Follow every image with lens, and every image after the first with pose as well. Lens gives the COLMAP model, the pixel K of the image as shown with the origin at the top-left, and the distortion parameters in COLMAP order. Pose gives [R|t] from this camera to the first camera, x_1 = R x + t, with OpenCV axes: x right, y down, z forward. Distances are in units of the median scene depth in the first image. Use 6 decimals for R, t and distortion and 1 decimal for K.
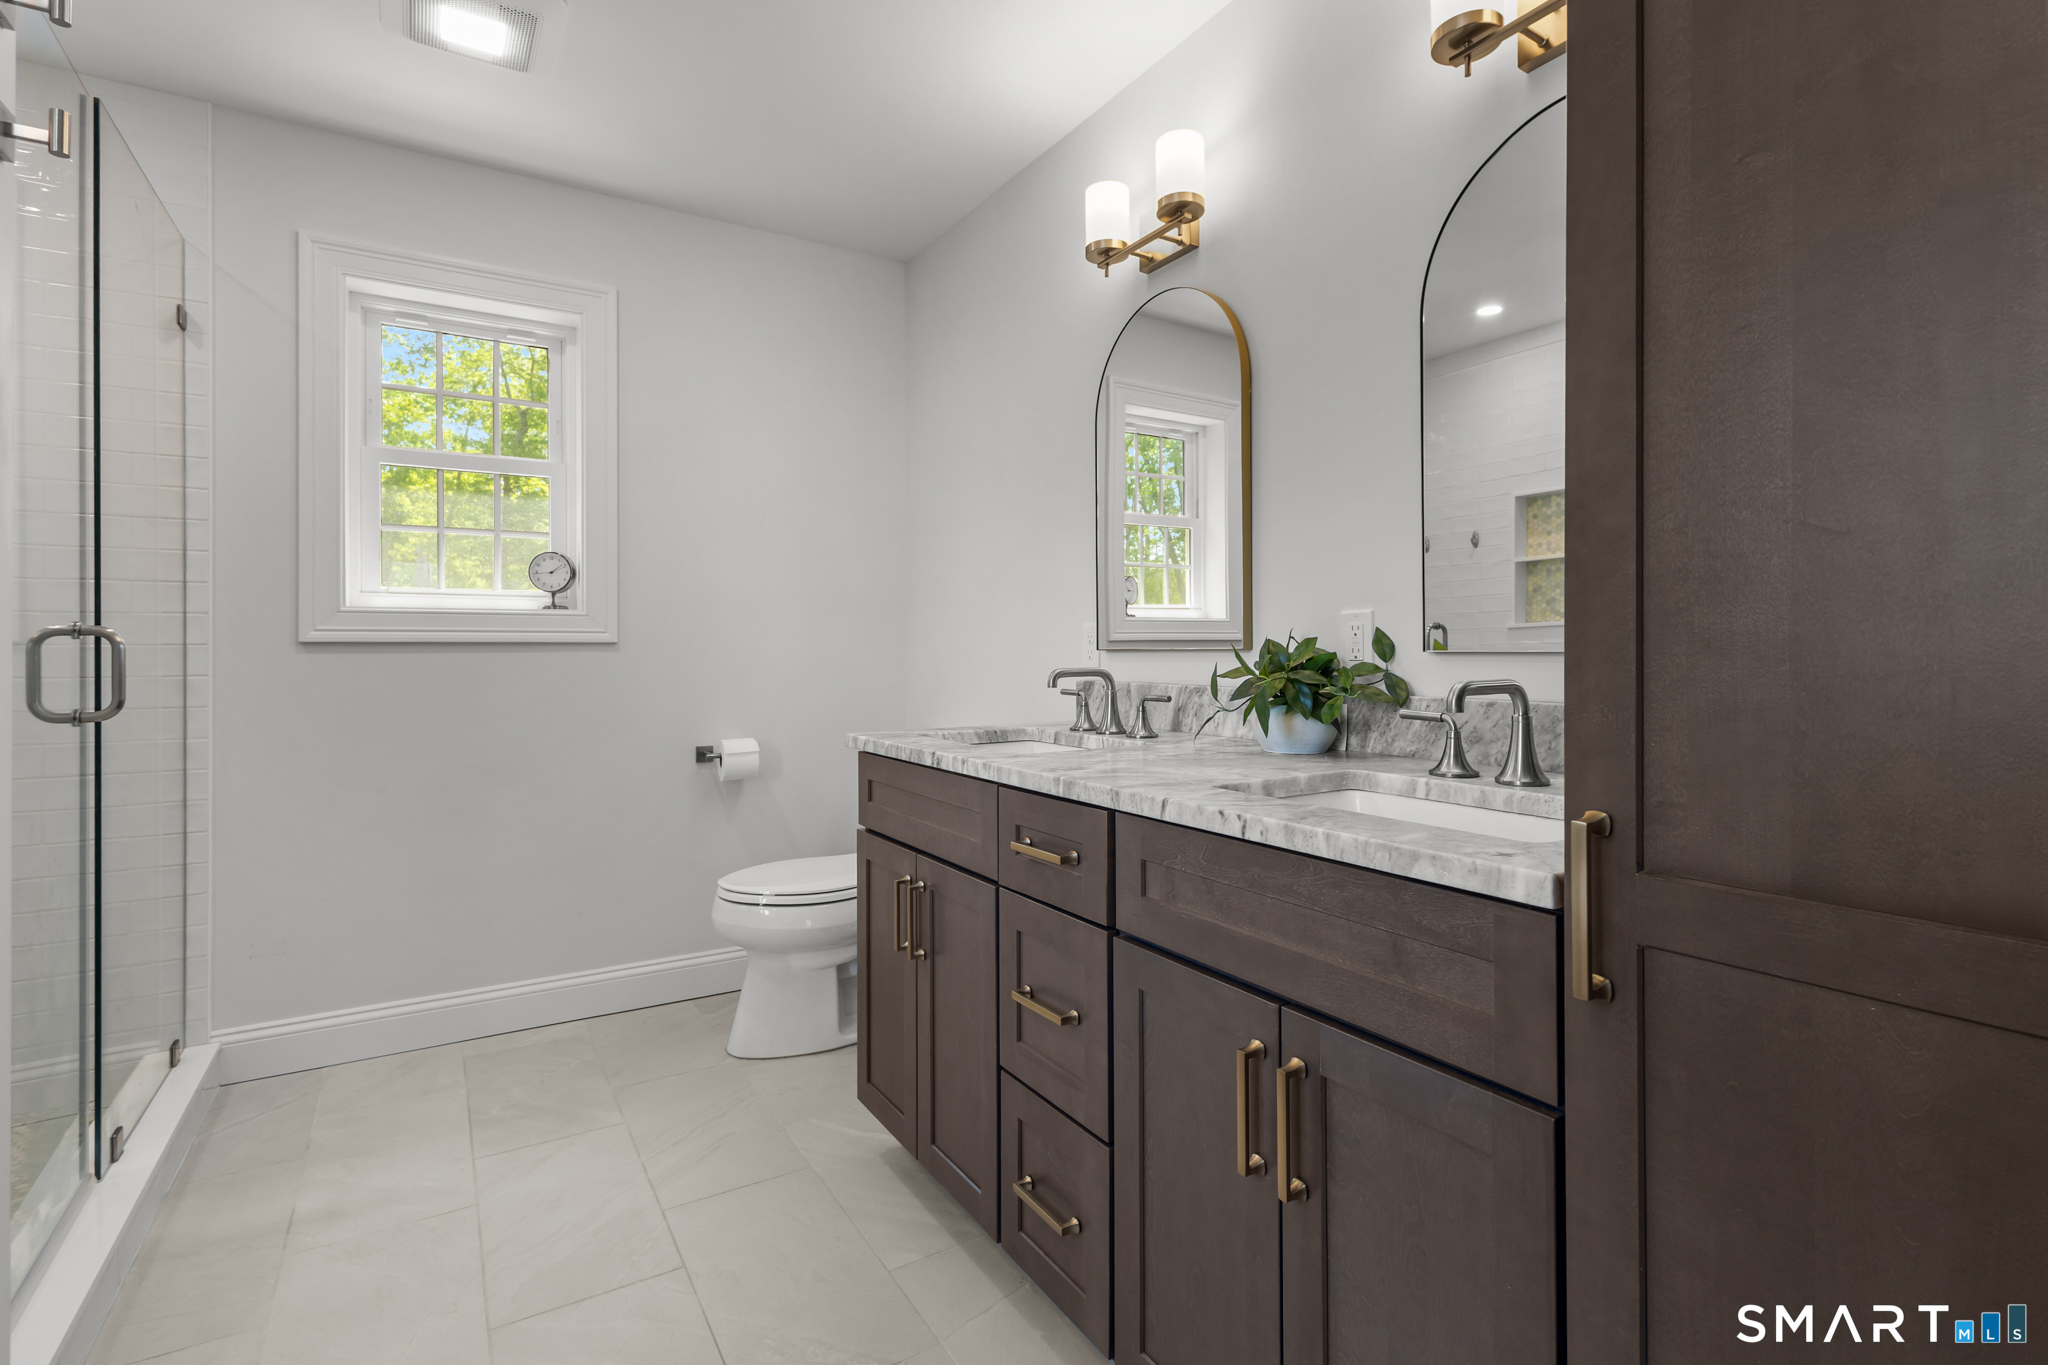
lens RADIAL K [[960.5, 0, 1024.0], [0, 960.5, 648.8], [0, 0, 1]] dist [0.008645, 0.000717]
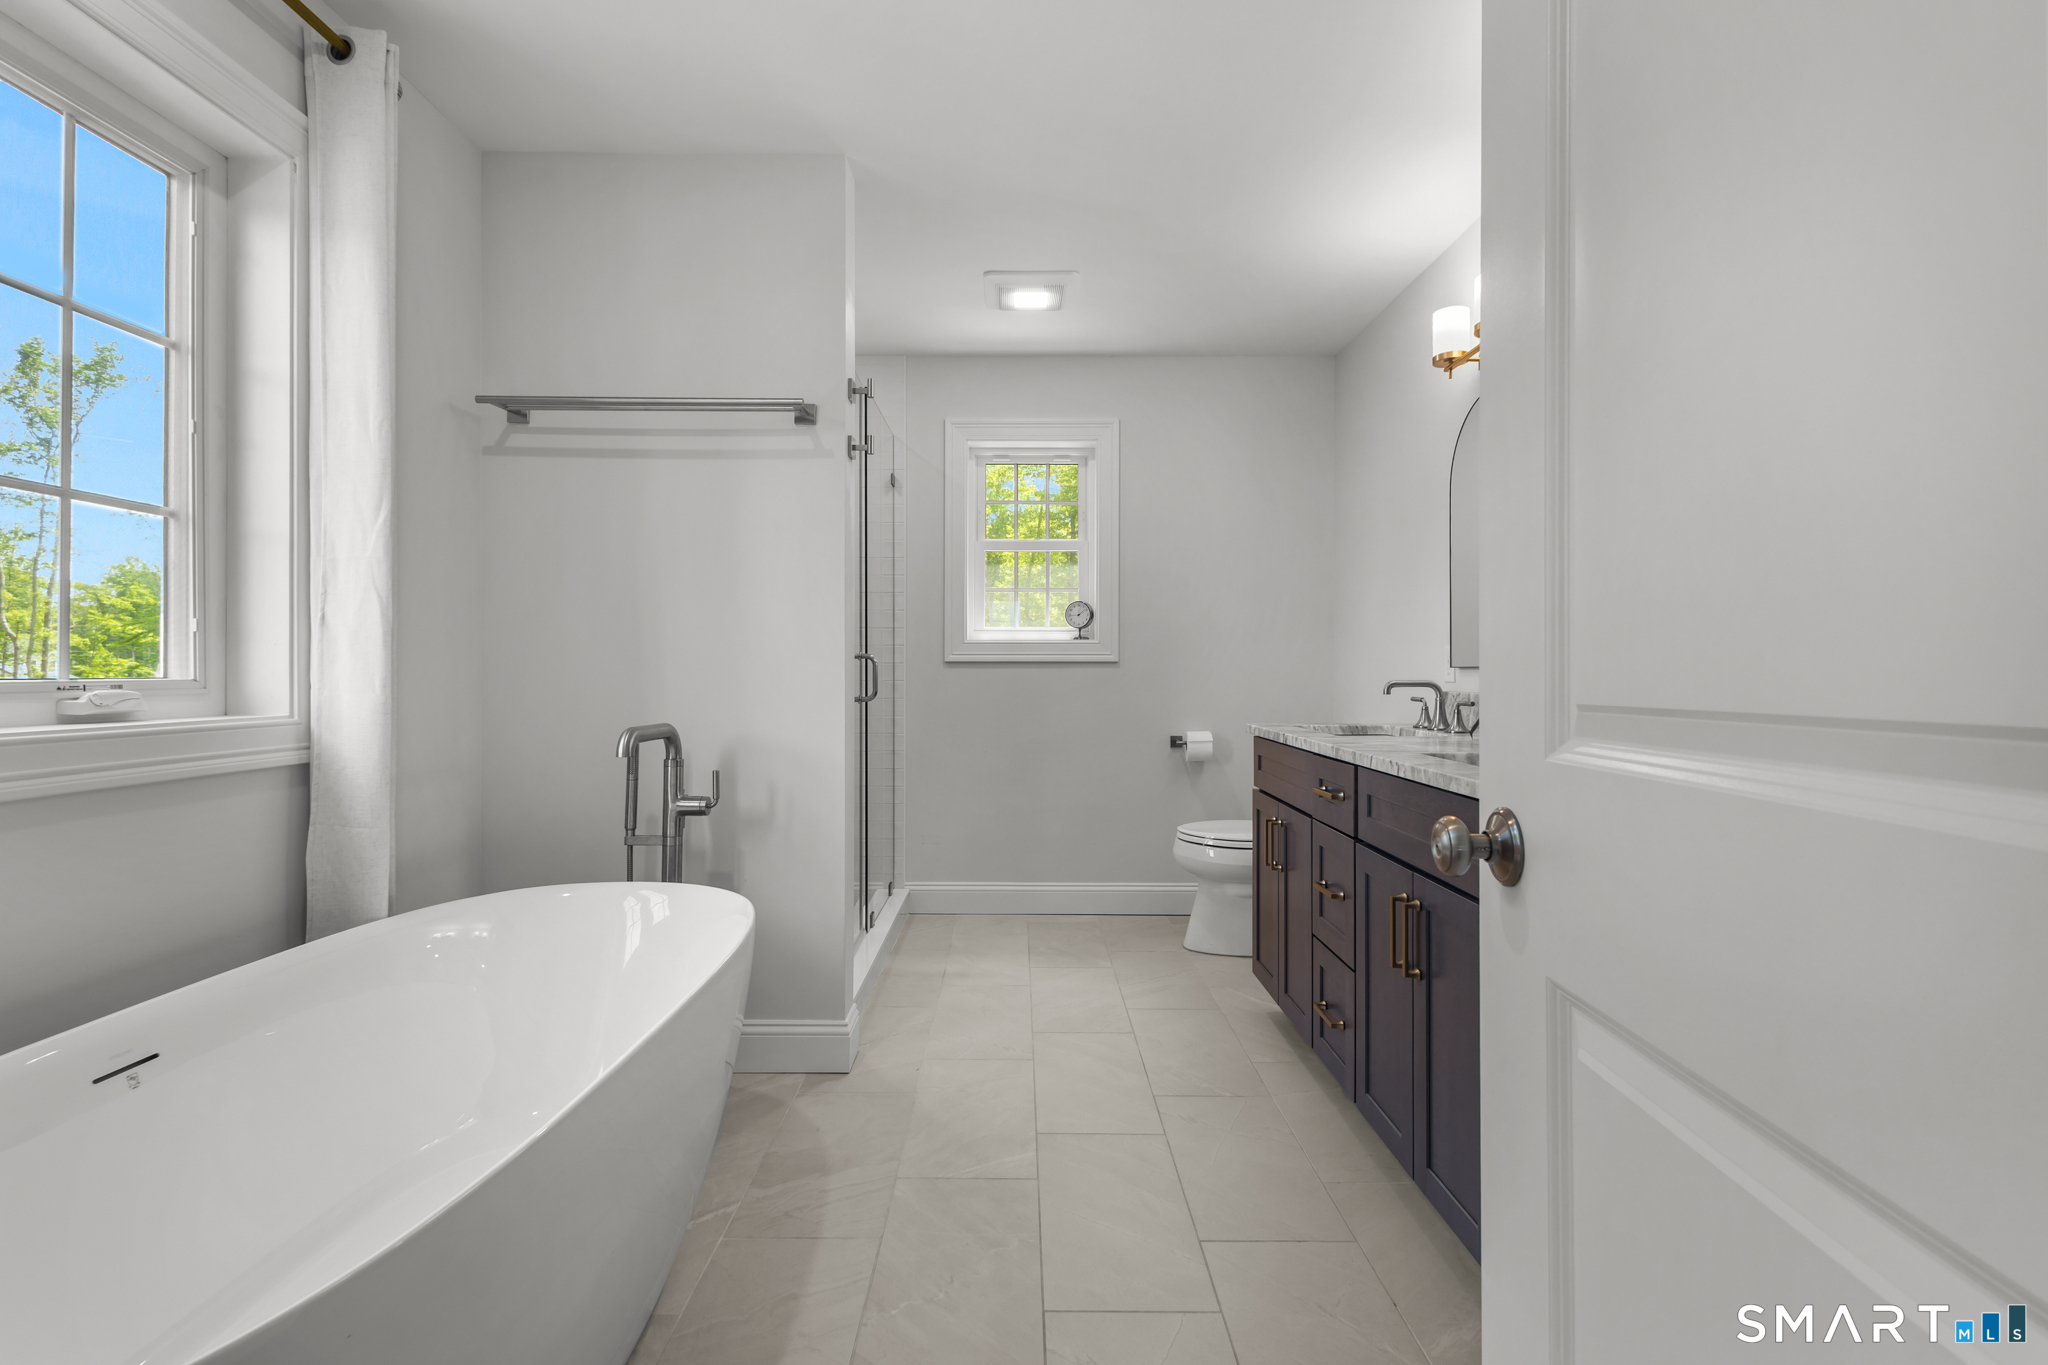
lens RADIAL K [[940.7, 0, 1028.1], [0, 940.7, 666.3], [0, 0, 1]] dist [-0.001603, -0.000731]
pose [[0.855813, 0.001747, -0.517282, 0.255990], [-0.002027, 0.999998, 0.000023, 0.000983], [0.517281, 0.001029, 0.855815, -0.377326]]
